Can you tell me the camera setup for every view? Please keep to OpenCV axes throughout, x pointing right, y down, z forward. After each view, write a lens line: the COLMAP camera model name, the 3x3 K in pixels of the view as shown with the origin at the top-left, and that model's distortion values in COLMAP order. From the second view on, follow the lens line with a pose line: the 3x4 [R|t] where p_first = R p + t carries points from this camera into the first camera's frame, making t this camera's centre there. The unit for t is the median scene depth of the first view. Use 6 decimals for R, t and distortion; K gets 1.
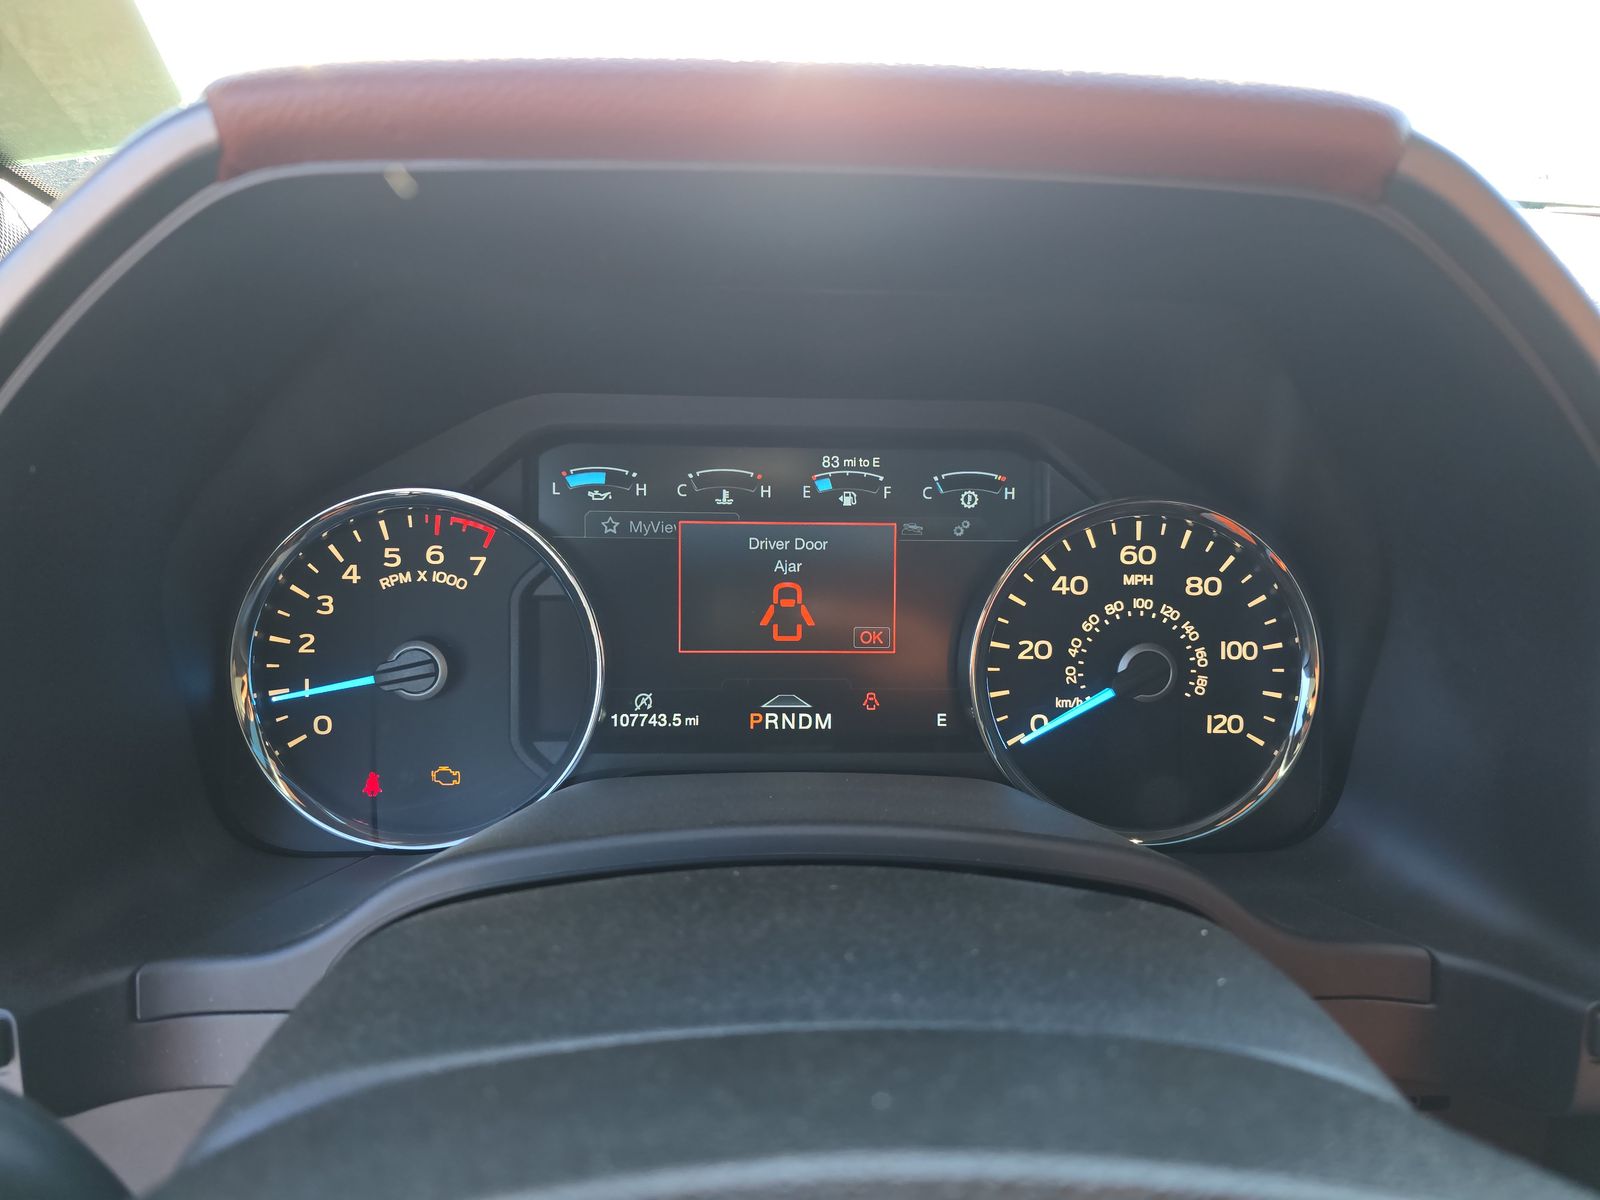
lens RADIAL K [[1080.8, 0, 812.6], [0, 1080.8, 588.9], [0, 0, 1]] dist [0.027163, -0.013945]
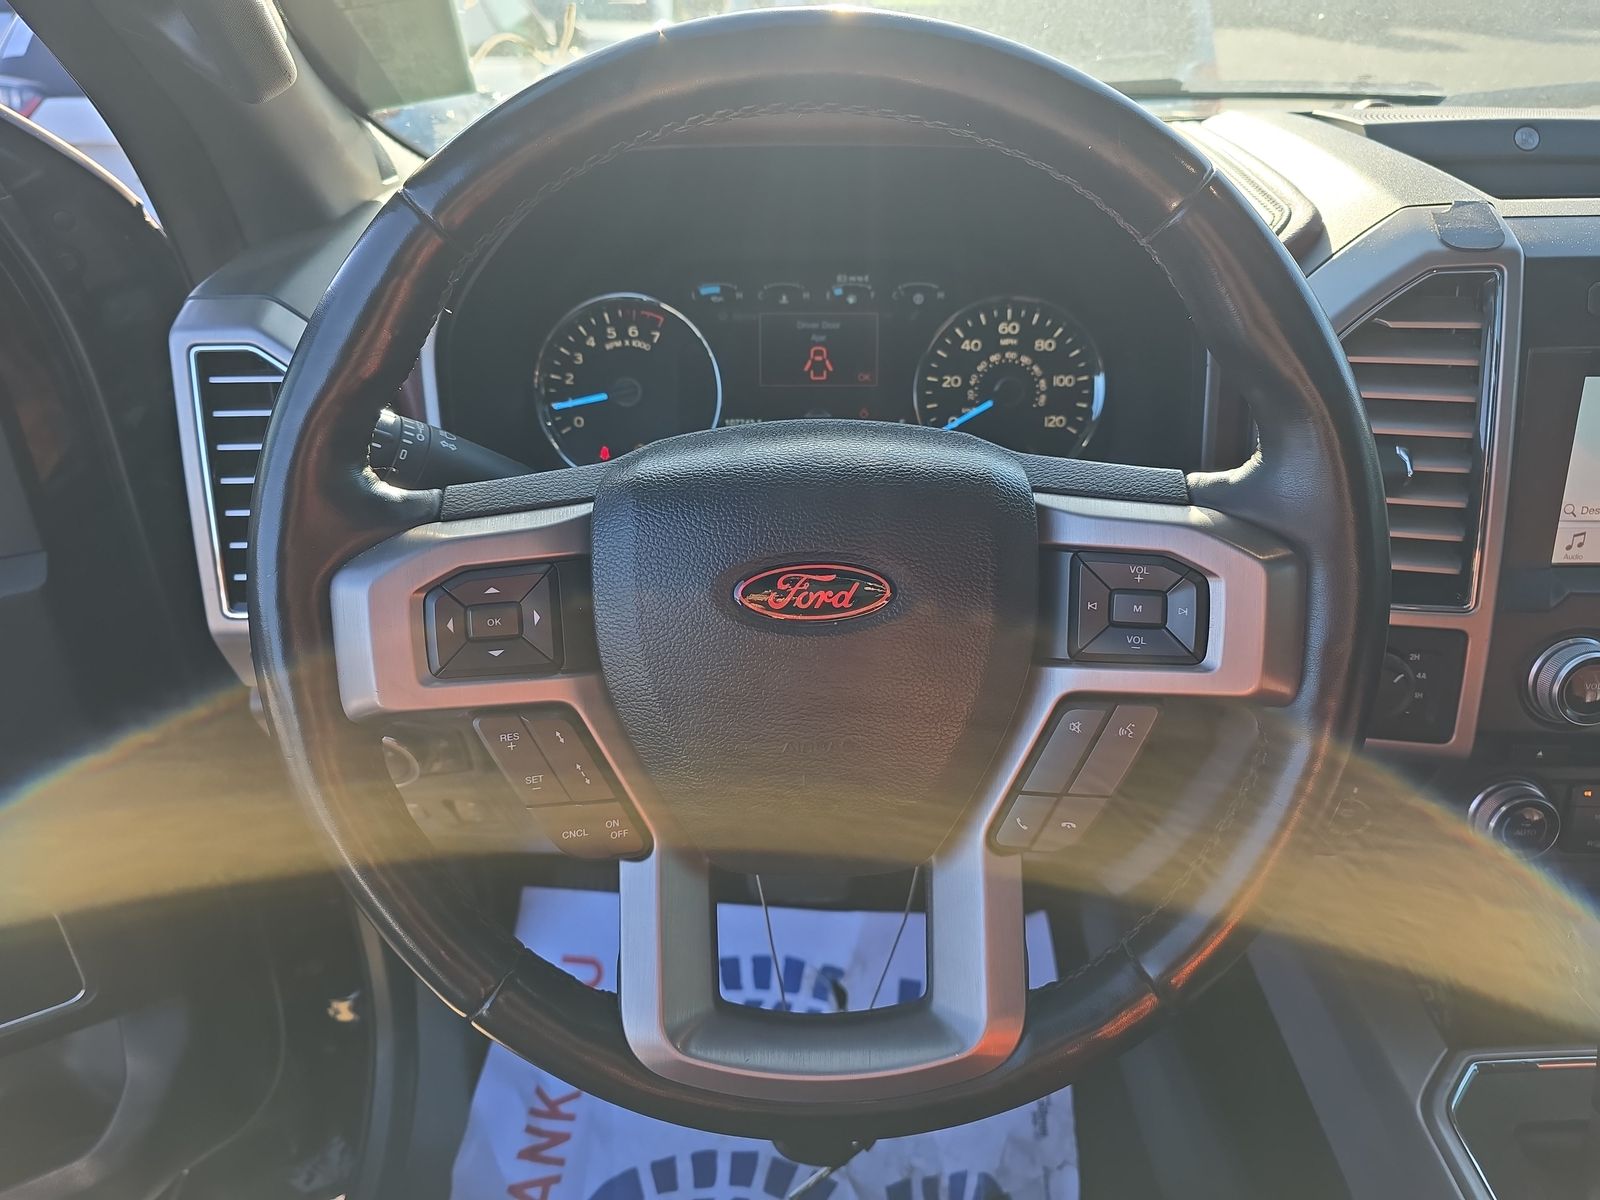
lens RADIAL K [[1080.8, 0, 799.8], [0, 1080.8, 607.5], [0, 0, 1]] dist [0.027163, -0.013945]
pose [[0.997441, 0.005526, -0.071277, 0.080506], [0.003325, 0.992343, 0.123472, 0.210843], [0.071413, -0.123393, 0.989785, -0.900975]]
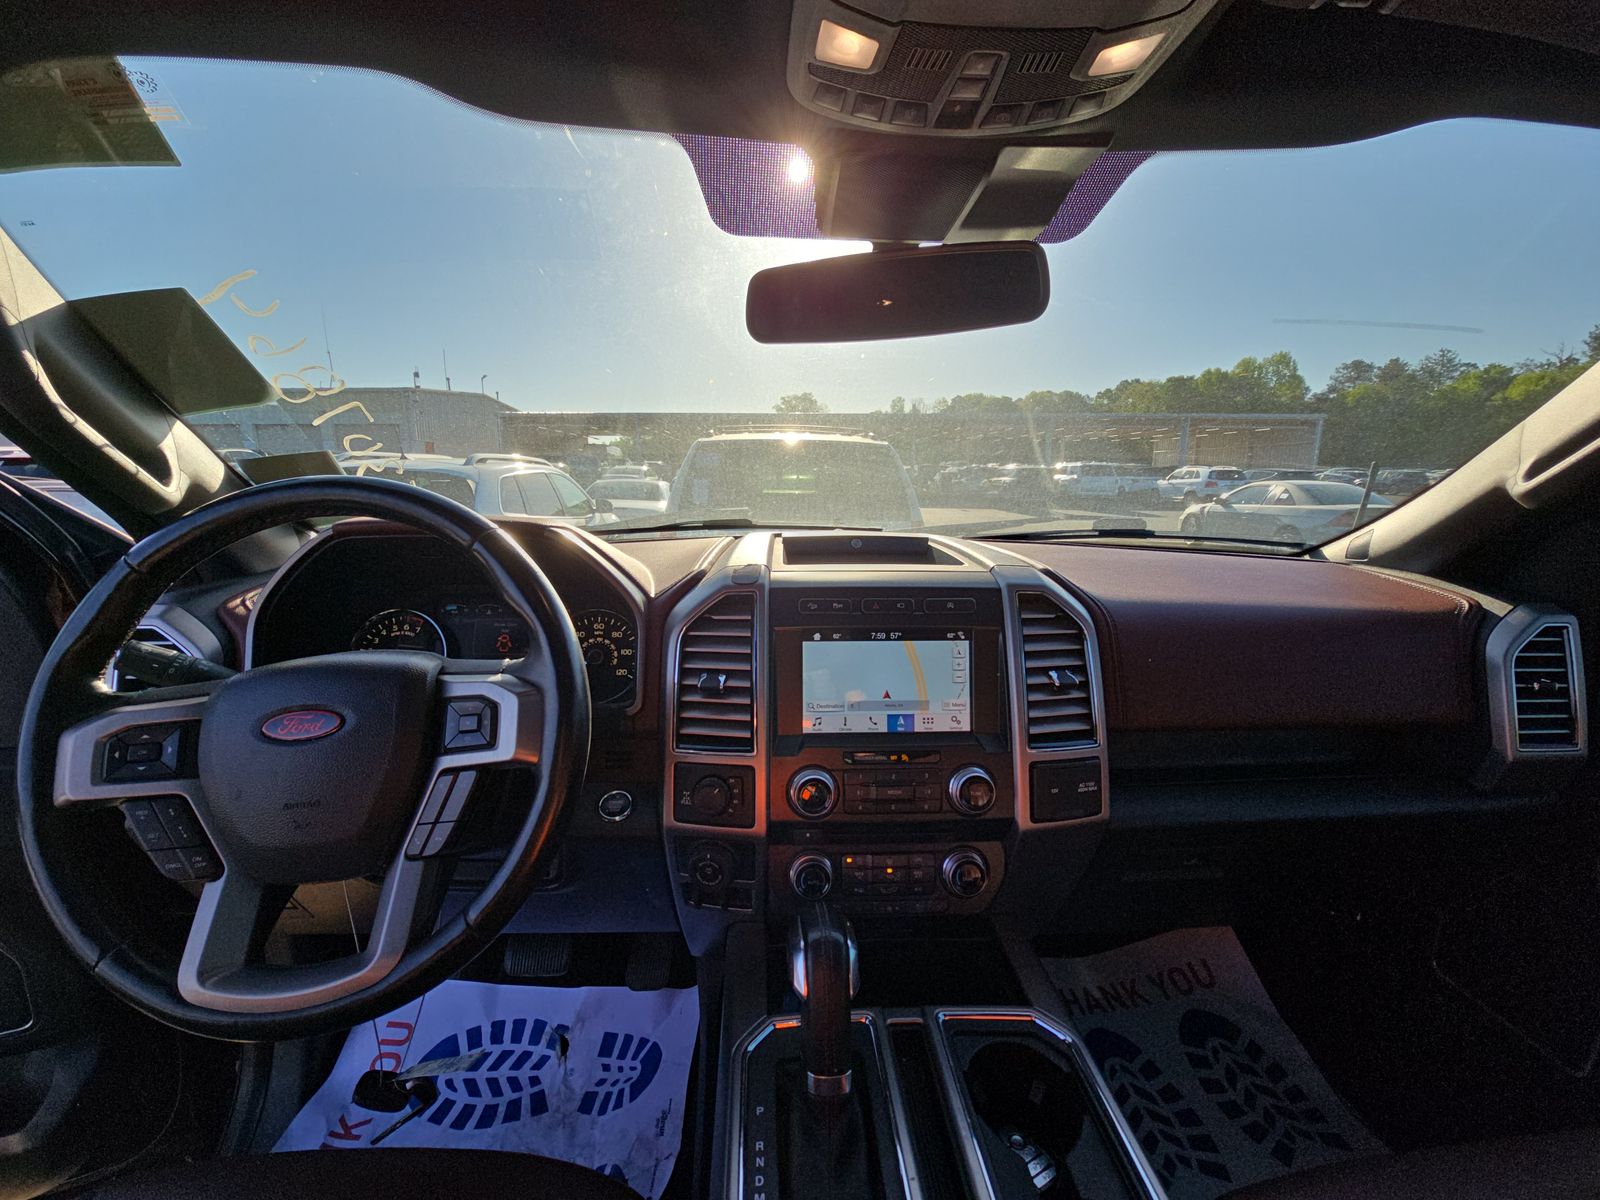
lens RADIAL K [[641.7, 0, 796.4], [0, 641.7, 613.4], [0, 0, 1]] dist [-0.009598, -0.000188]
pose [[0.999893, -0.012831, -0.007048, 0.982246], [0.011144, 0.979344, -0.201892, 0.370896], [0.009493, 0.201791, 0.979383, -1.120977]]
